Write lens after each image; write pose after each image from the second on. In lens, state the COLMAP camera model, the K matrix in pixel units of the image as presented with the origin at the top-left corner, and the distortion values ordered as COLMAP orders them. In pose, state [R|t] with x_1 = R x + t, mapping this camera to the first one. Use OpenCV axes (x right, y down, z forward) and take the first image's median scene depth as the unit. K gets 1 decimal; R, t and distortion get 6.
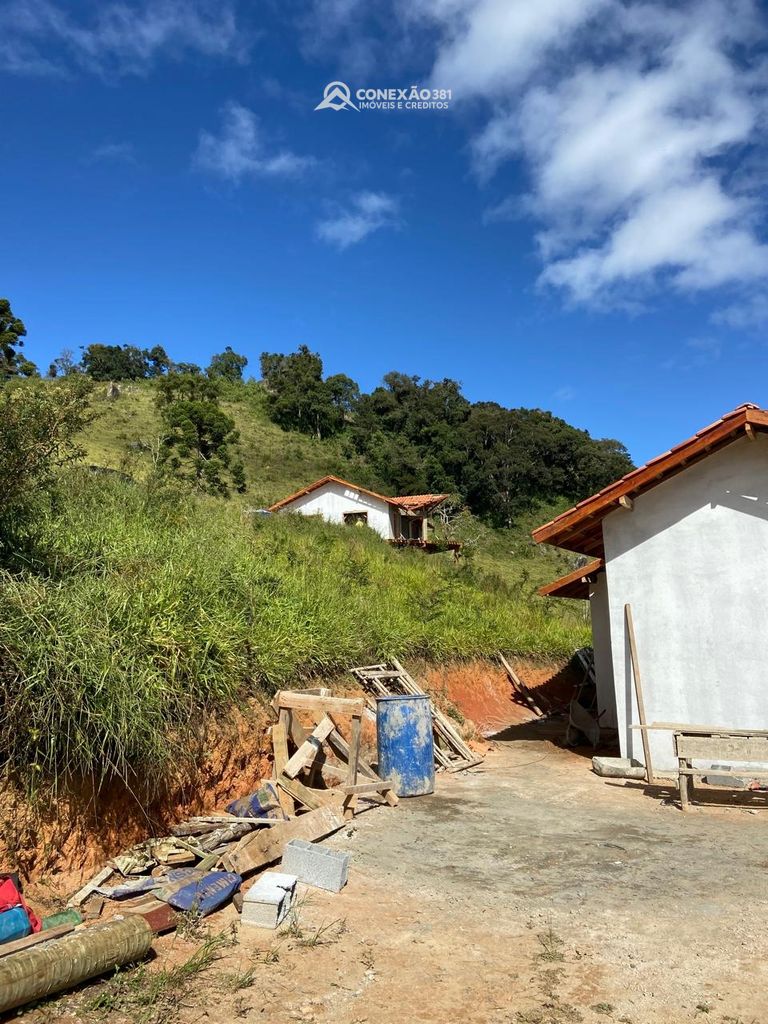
lens RADIAL K [[755.5, 0, 392.7], [0, 755.5, 503.5], [0, 0, 1]] dist [0.115066, -0.140242]
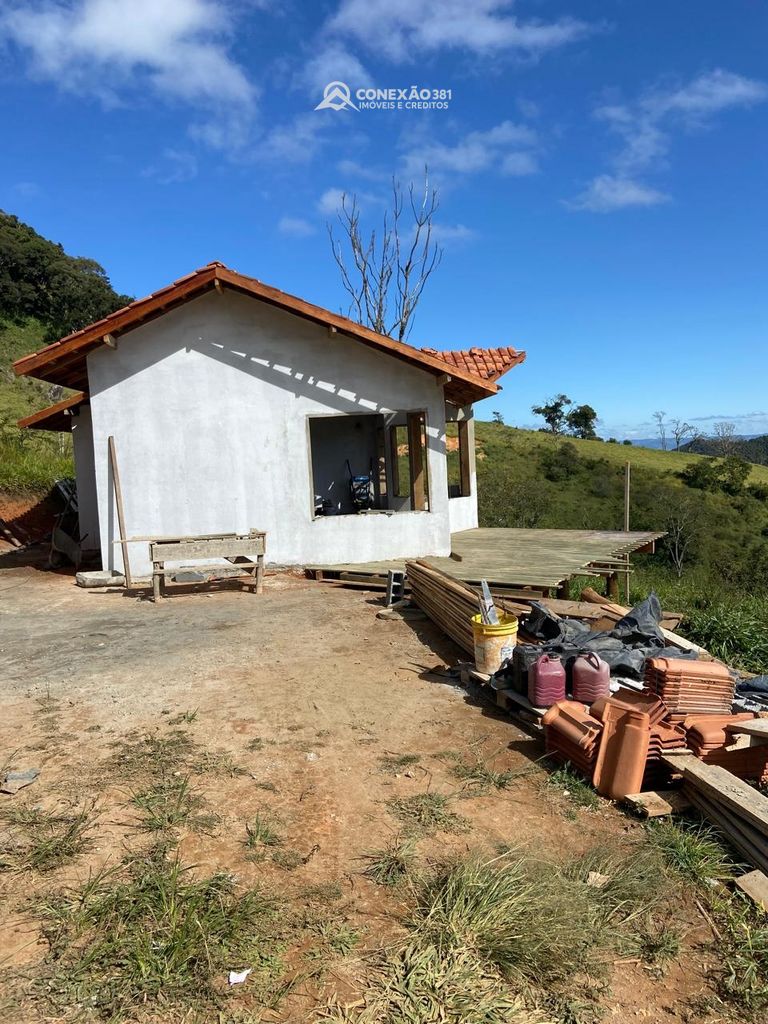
lens RADIAL K [[755.5, 0, 392.7], [0, 755.5, 503.5], [0, 0, 1]] dist [0.115066, -0.140242]
pose [[0.794674, -0.054634, 0.604574, -0.039898], [-0.077943, 0.978515, 0.190877, -0.014349], [-0.602012, -0.198808, 0.773341, -0.107784]]
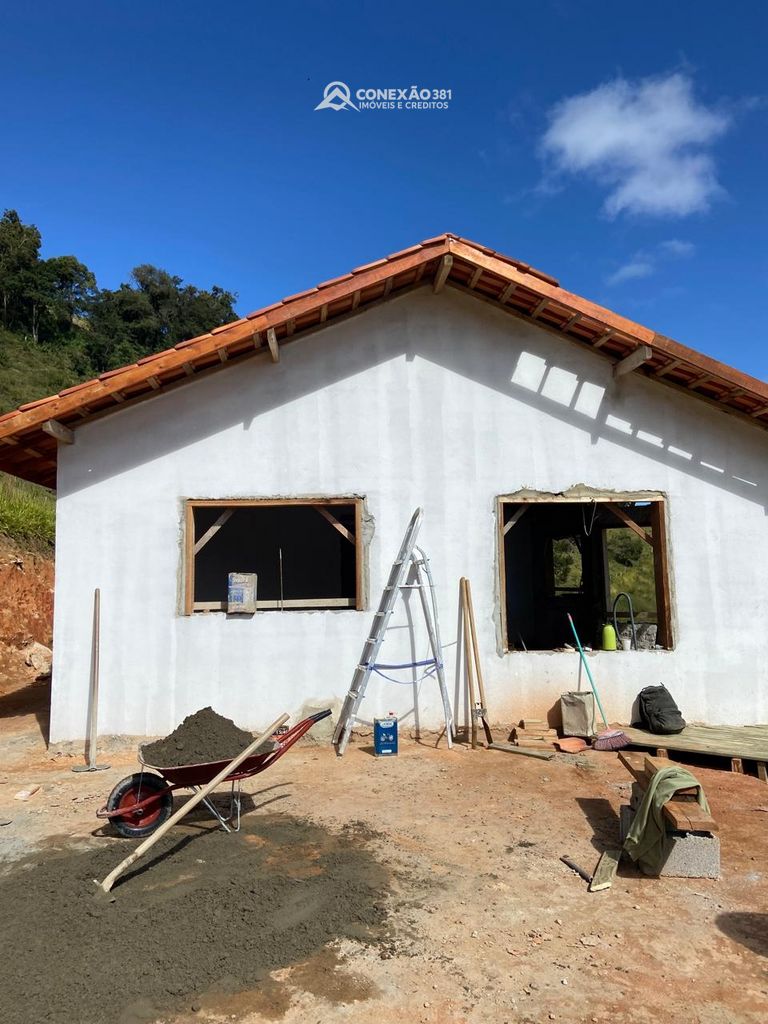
lens RADIAL K [[755.5, 0, 392.7], [0, 755.5, 503.5], [0, 0, 1]] dist [0.115066, -0.140242]
pose [[0.934853, 0.036783, 0.353124, -0.522428], [-0.061056, 0.996457, 0.057841, 0.023689], [-0.349745, -0.075633, 0.933787, 3.165772]]
